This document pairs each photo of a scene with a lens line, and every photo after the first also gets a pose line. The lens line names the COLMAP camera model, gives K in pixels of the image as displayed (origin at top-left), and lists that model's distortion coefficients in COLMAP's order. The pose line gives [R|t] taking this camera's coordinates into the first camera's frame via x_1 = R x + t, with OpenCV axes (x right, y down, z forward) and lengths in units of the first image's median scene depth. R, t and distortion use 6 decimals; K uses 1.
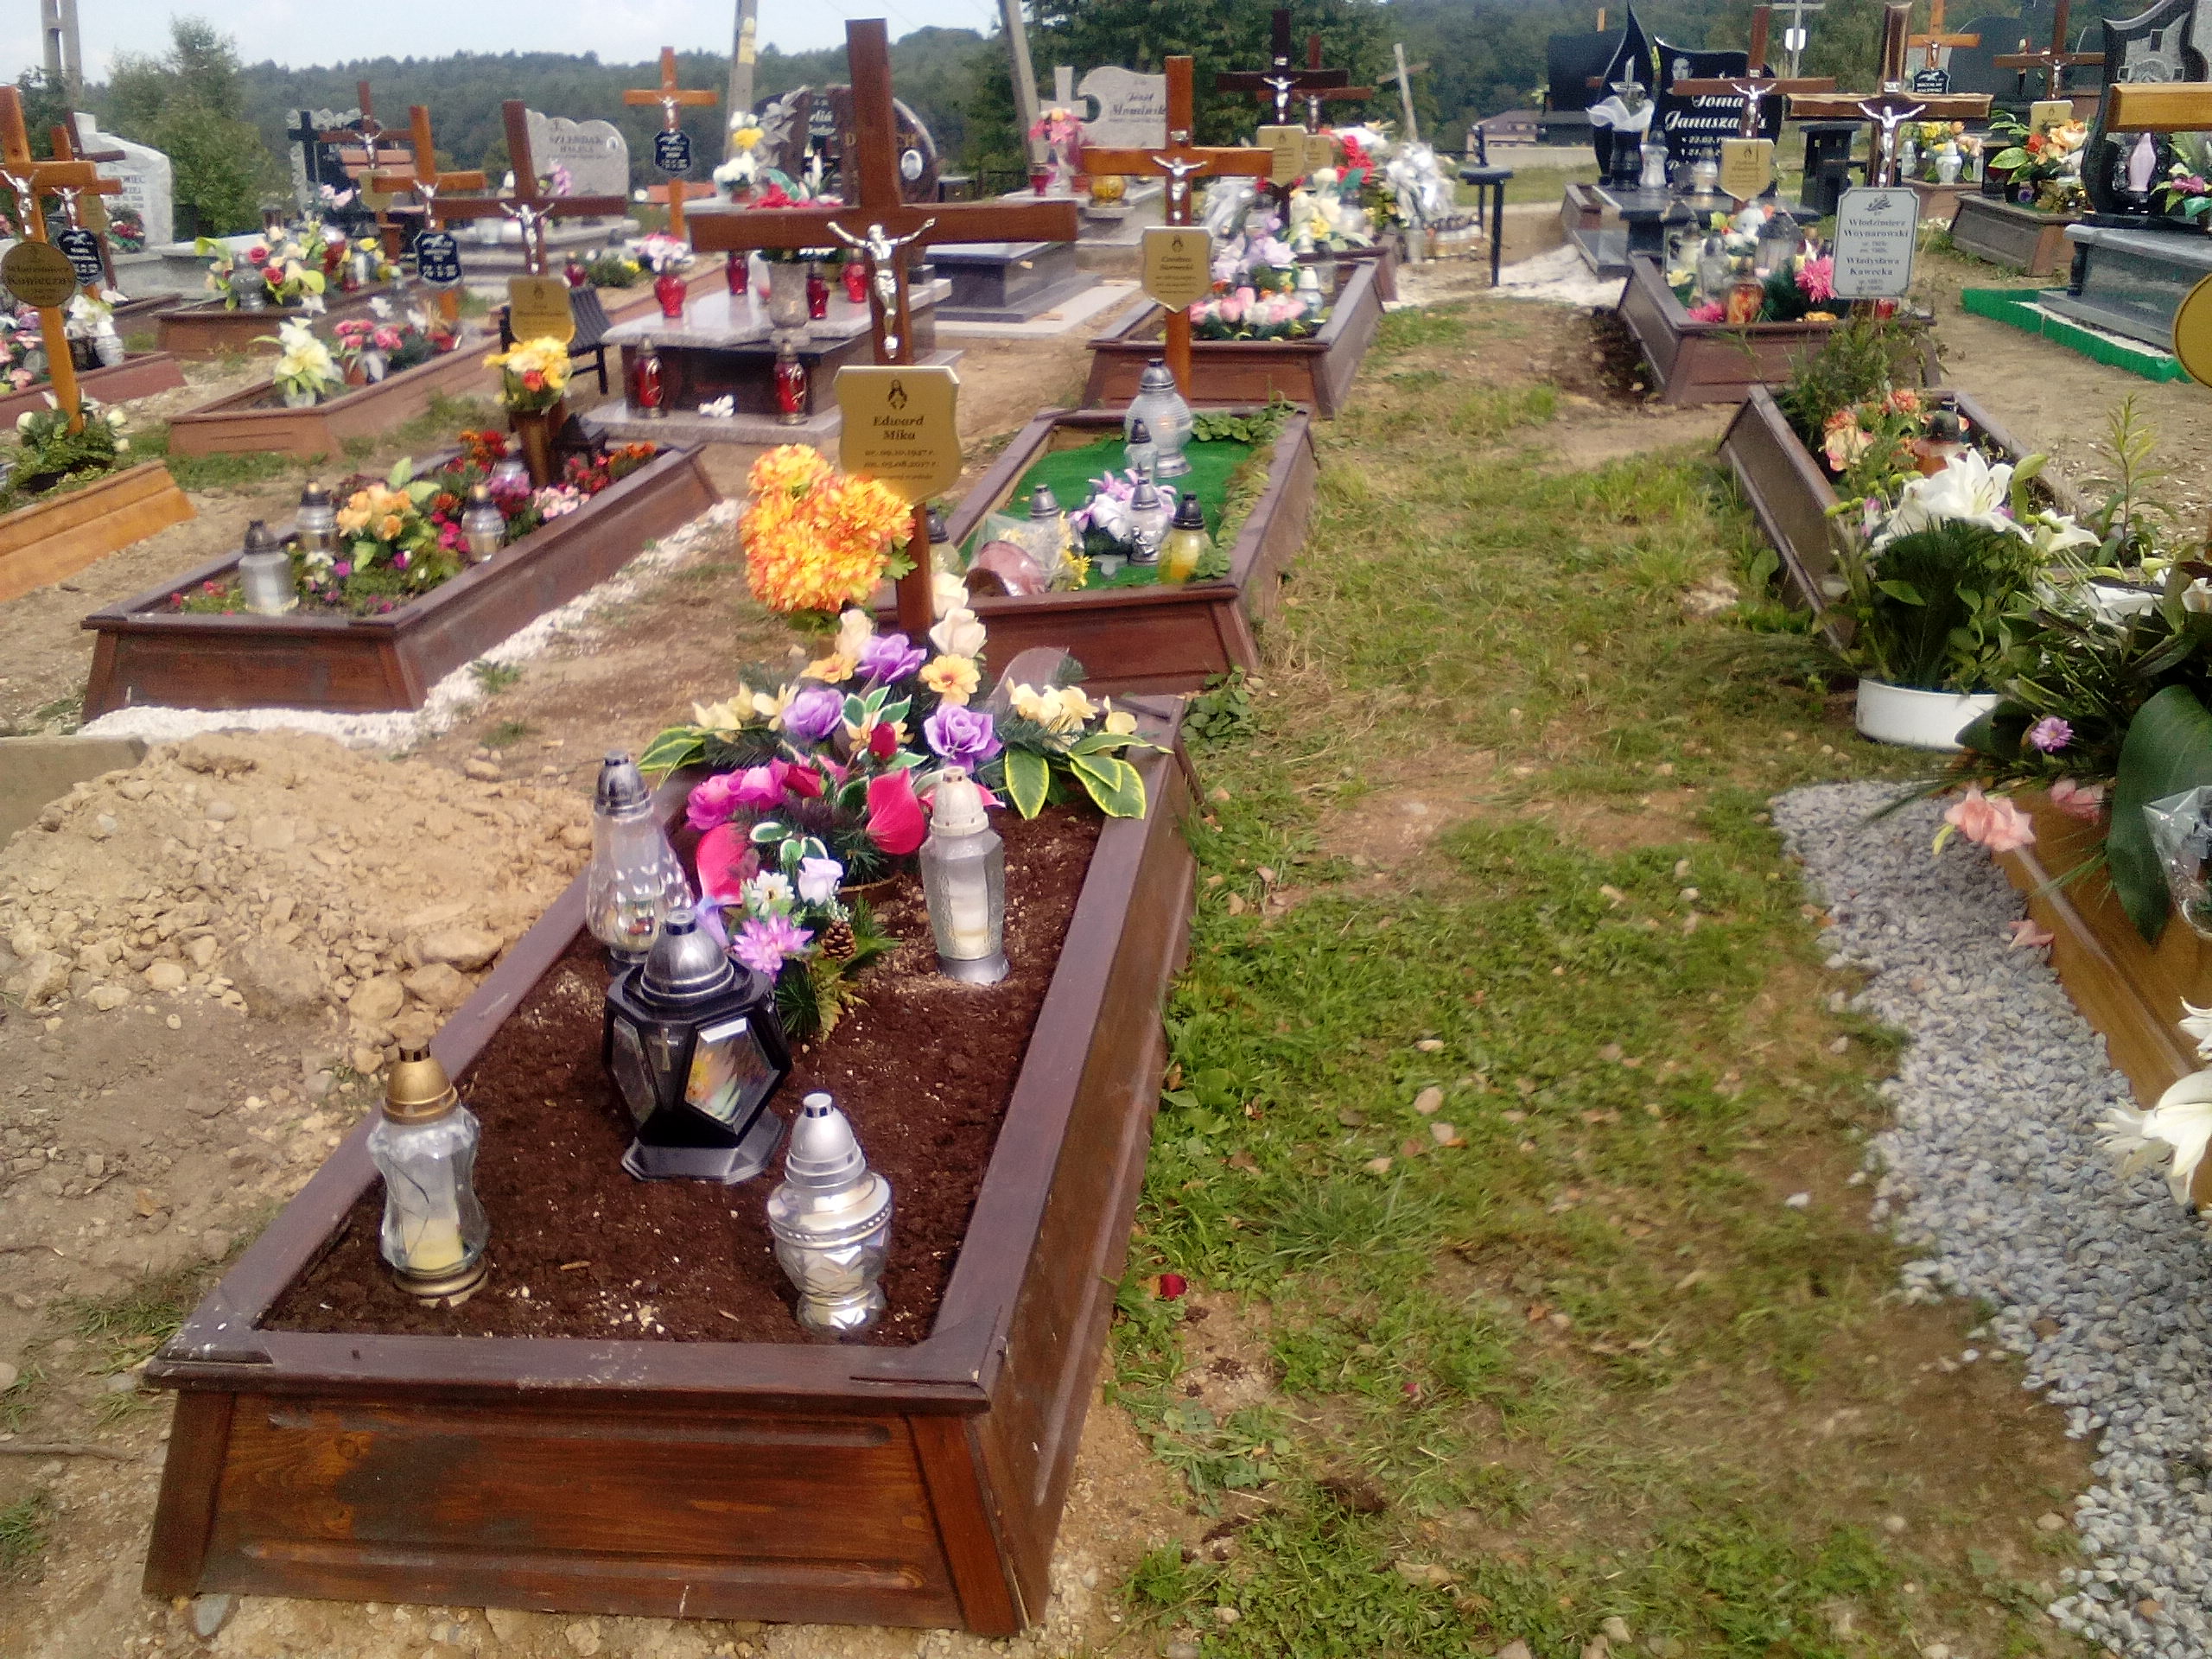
lens RADIAL K [[2078.2, 0, 1130.6], [0, 2078.2, 840.9], [0, 0, 1]] dist [0.064709, -0.159410]
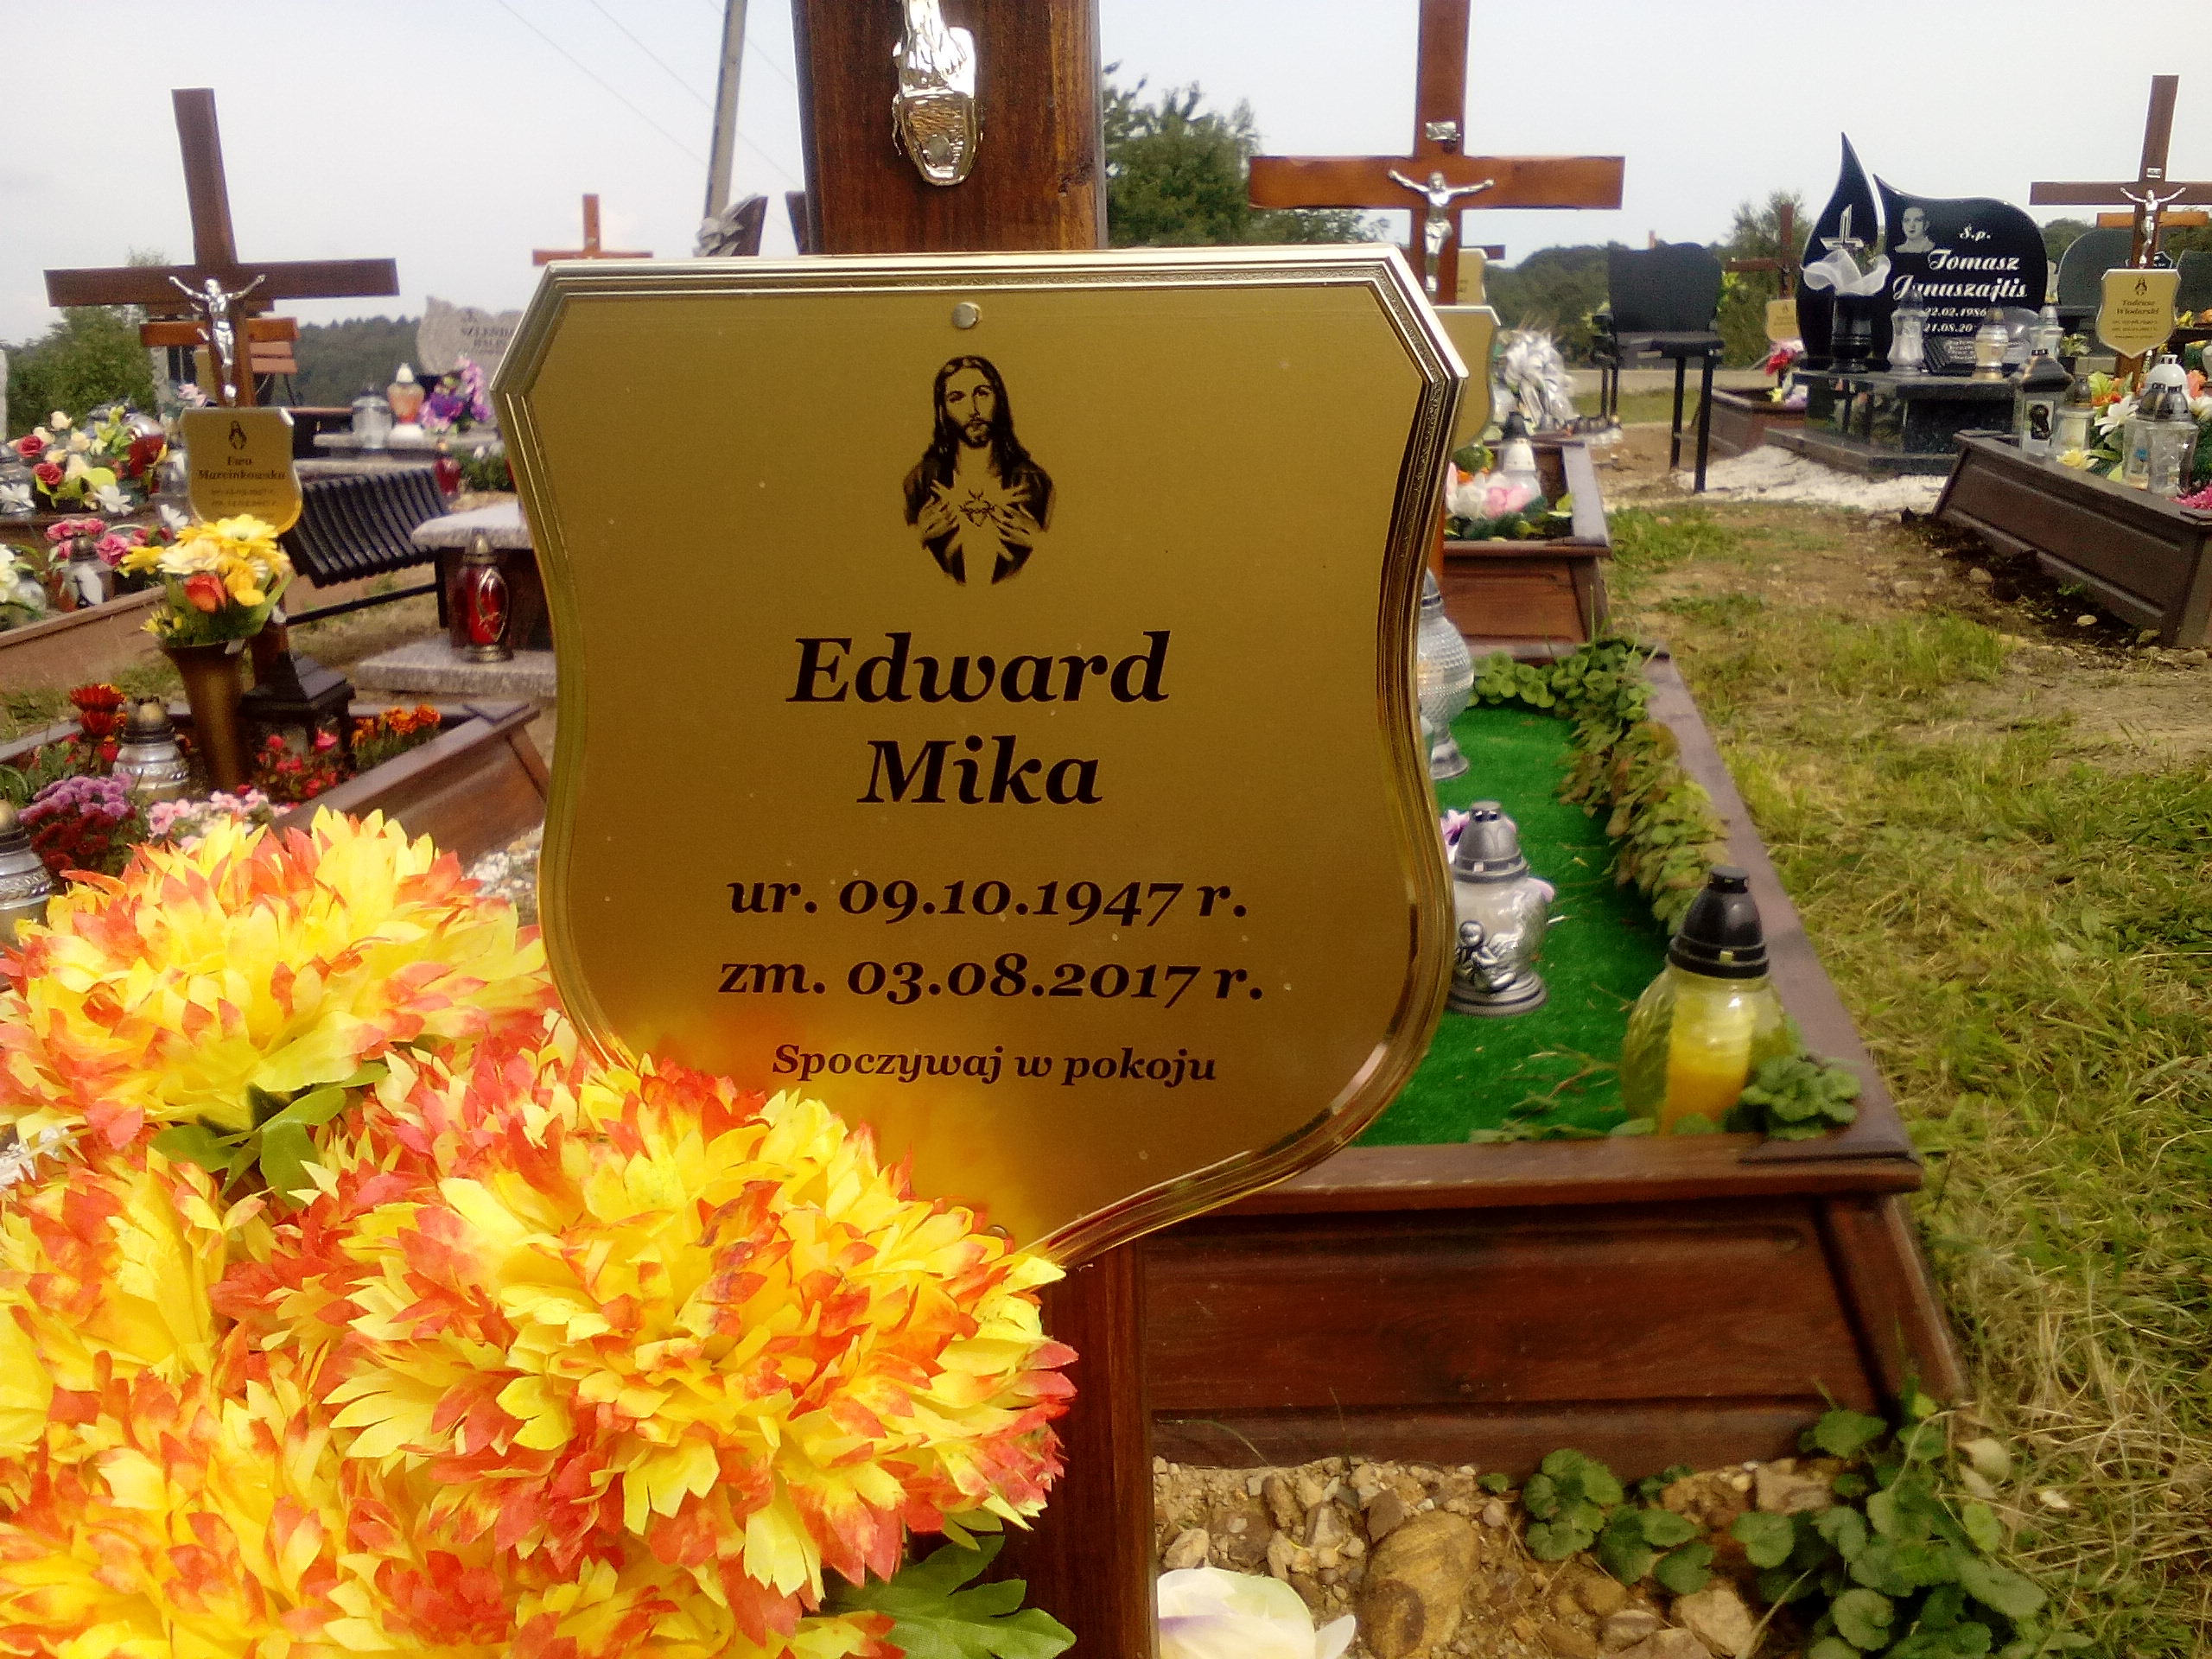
lens RADIAL K [[2078.2, 0, 1130.6], [0, 2078.2, 840.9], [0, 0, 1]] dist [0.064709, -0.159410]
pose [[0.999897, 0.004254, 0.013729, -0.042385], [-0.002633, 0.993245, -0.116007, -0.071761], [-0.014130, 0.115959, 0.993153, 0.355697]]
